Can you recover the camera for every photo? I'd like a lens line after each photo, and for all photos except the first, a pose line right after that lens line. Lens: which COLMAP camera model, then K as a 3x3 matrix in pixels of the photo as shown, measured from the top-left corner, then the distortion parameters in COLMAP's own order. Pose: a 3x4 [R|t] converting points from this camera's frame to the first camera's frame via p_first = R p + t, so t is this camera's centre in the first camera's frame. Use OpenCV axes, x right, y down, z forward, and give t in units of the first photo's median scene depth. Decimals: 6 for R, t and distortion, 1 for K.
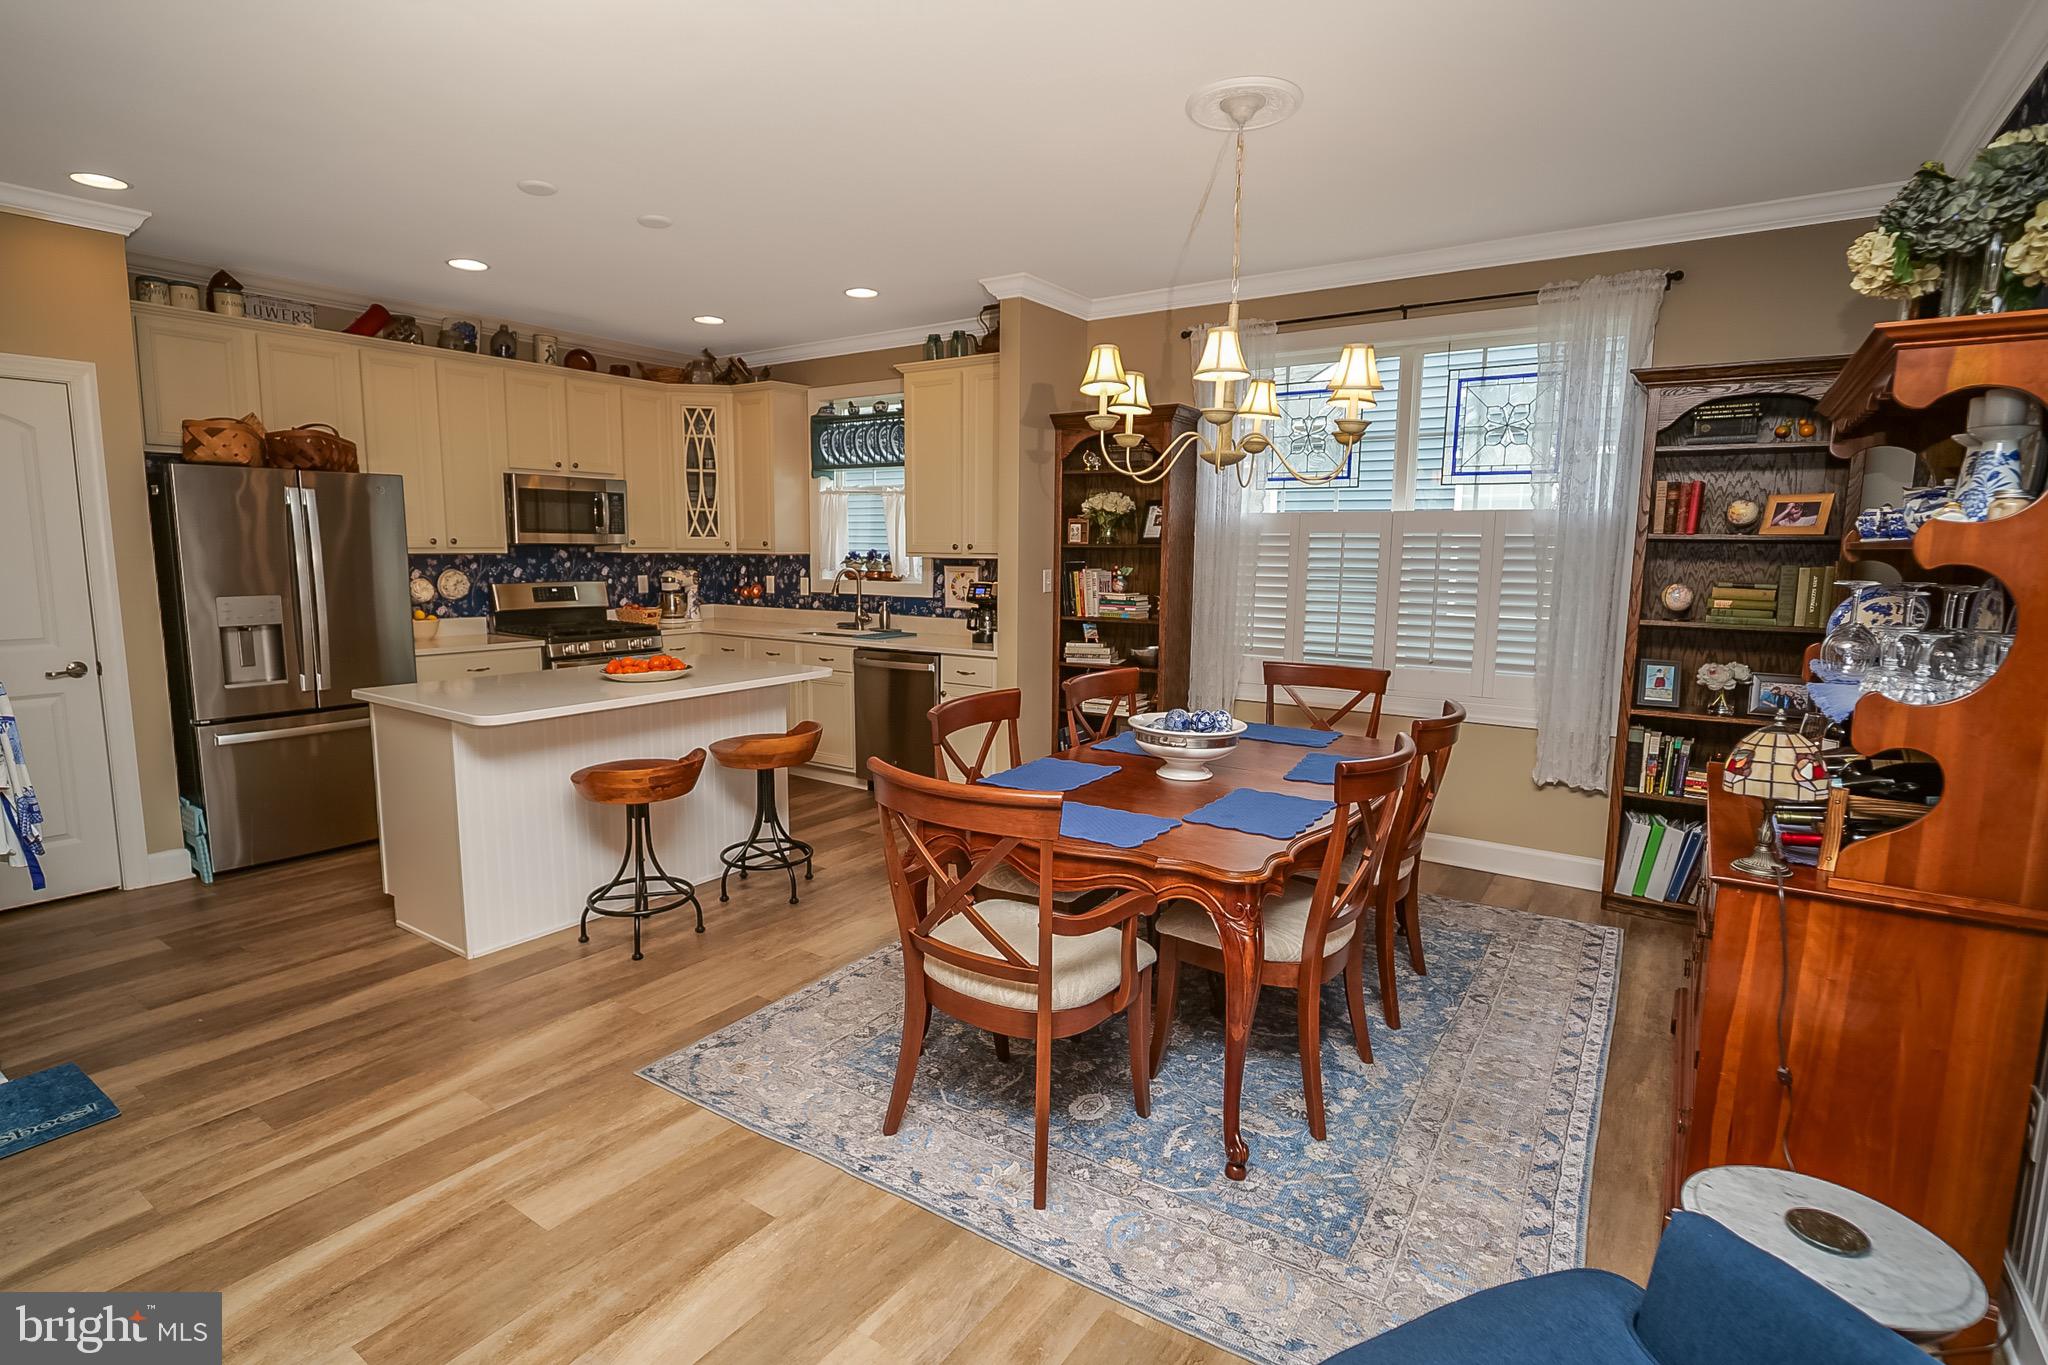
lens RADIAL K [[991.9, 0, 990.3], [0, 991.9, 677.3], [0, 0, 1]] dist [-0.016906, -0.000249]
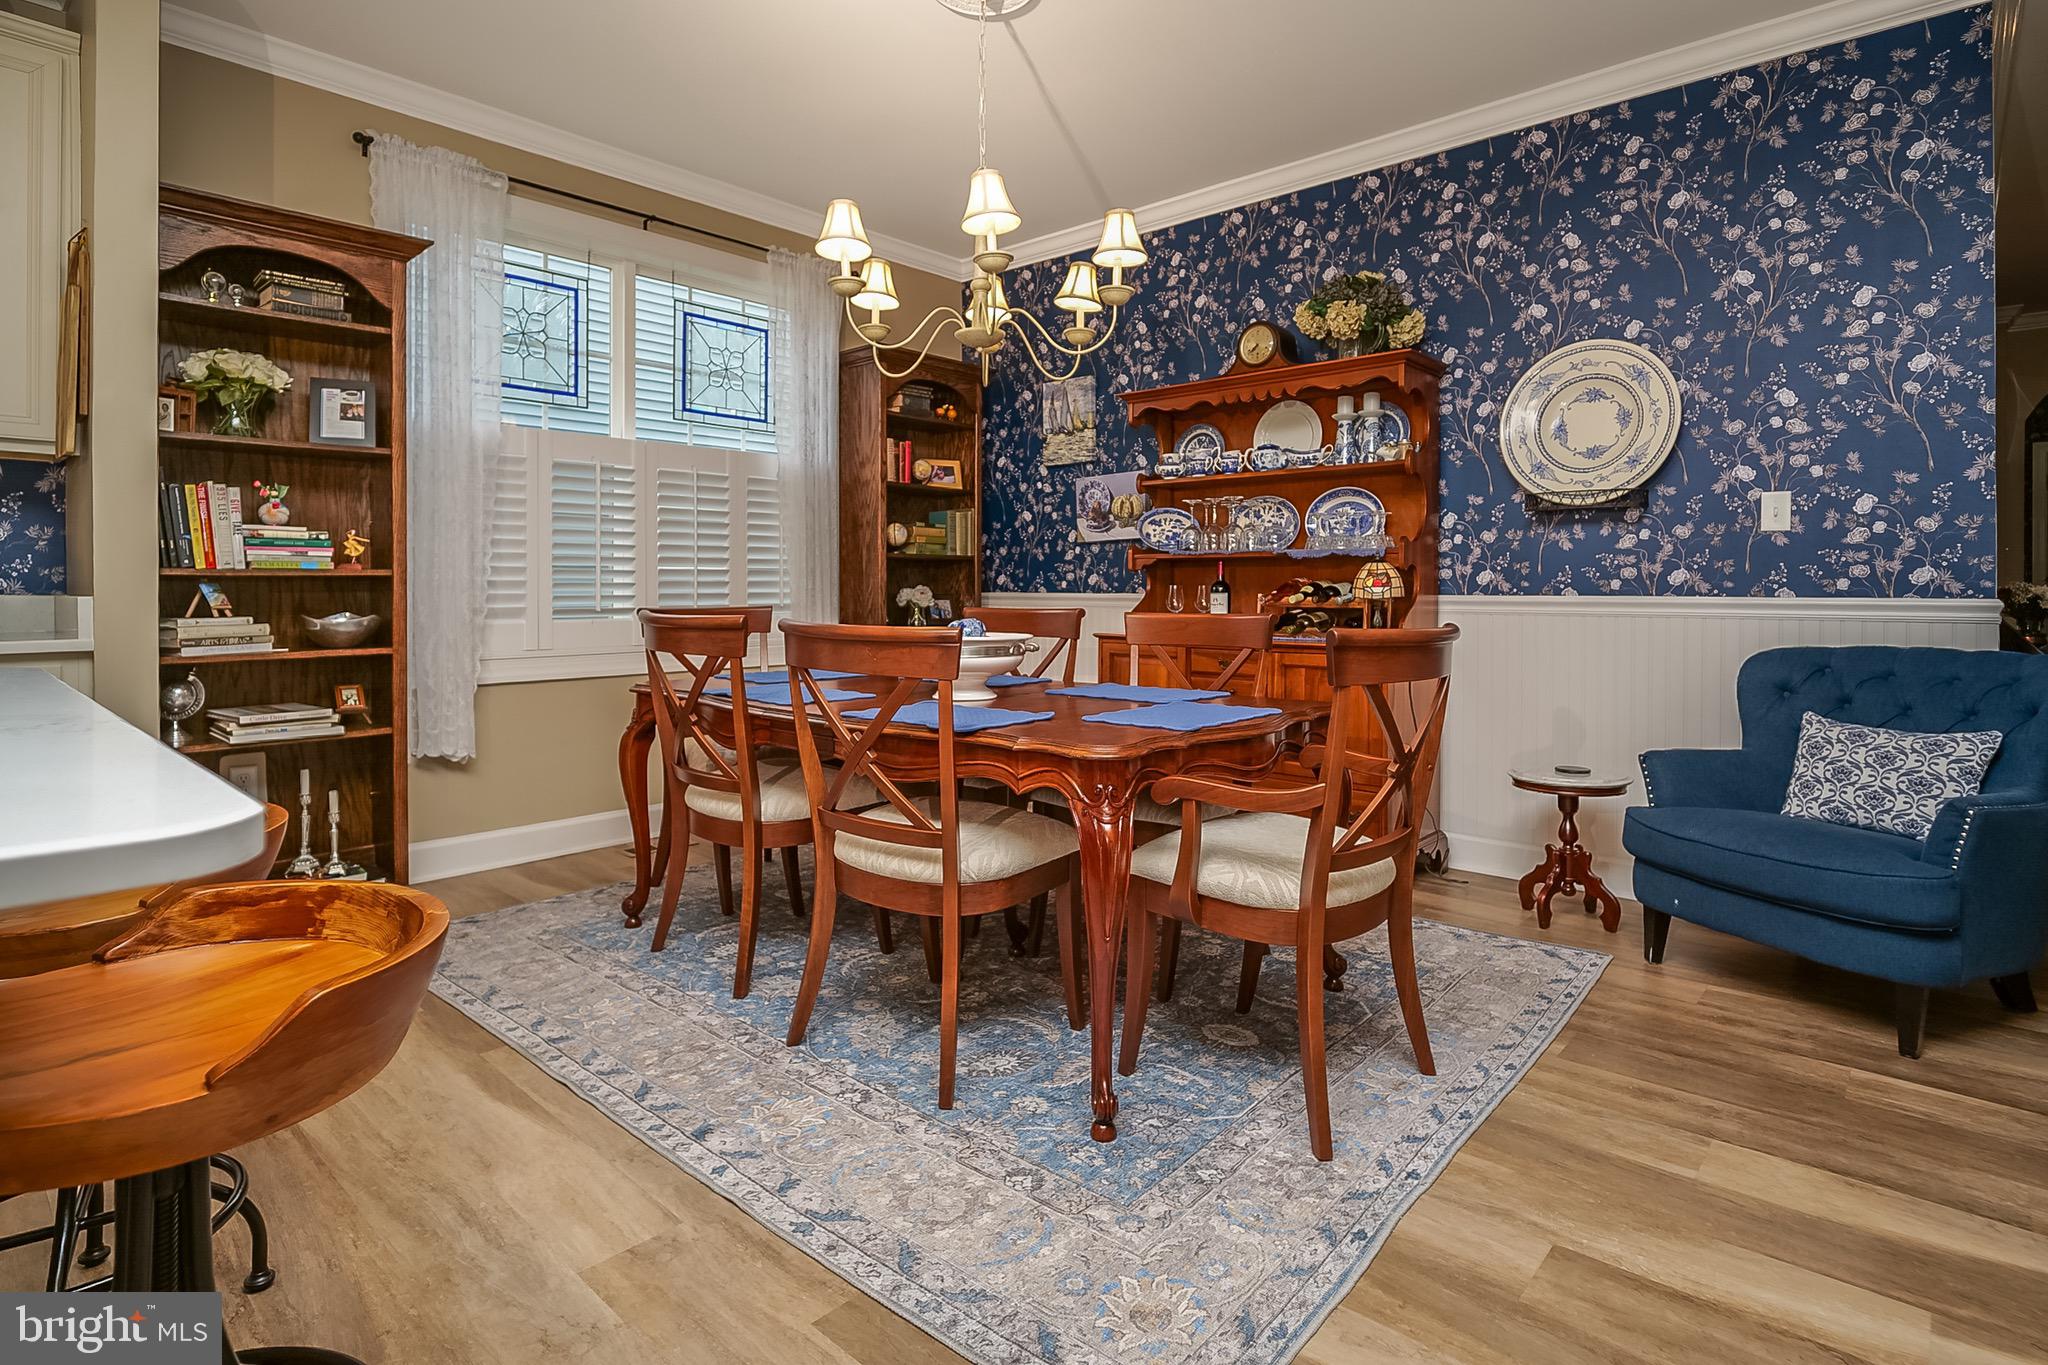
lens RADIAL K [[1045.9, 0, 1021.4], [0, 1045.9, 589.3], [0, 0, 1]] dist [-0.008195, -0.000361]
pose [[0.123320, -0.009000, 0.992326, -0.375531], [0.129623, 0.991538, -0.007116, 0.009937], [-0.983865, 0.129506, 0.123443, 0.452890]]
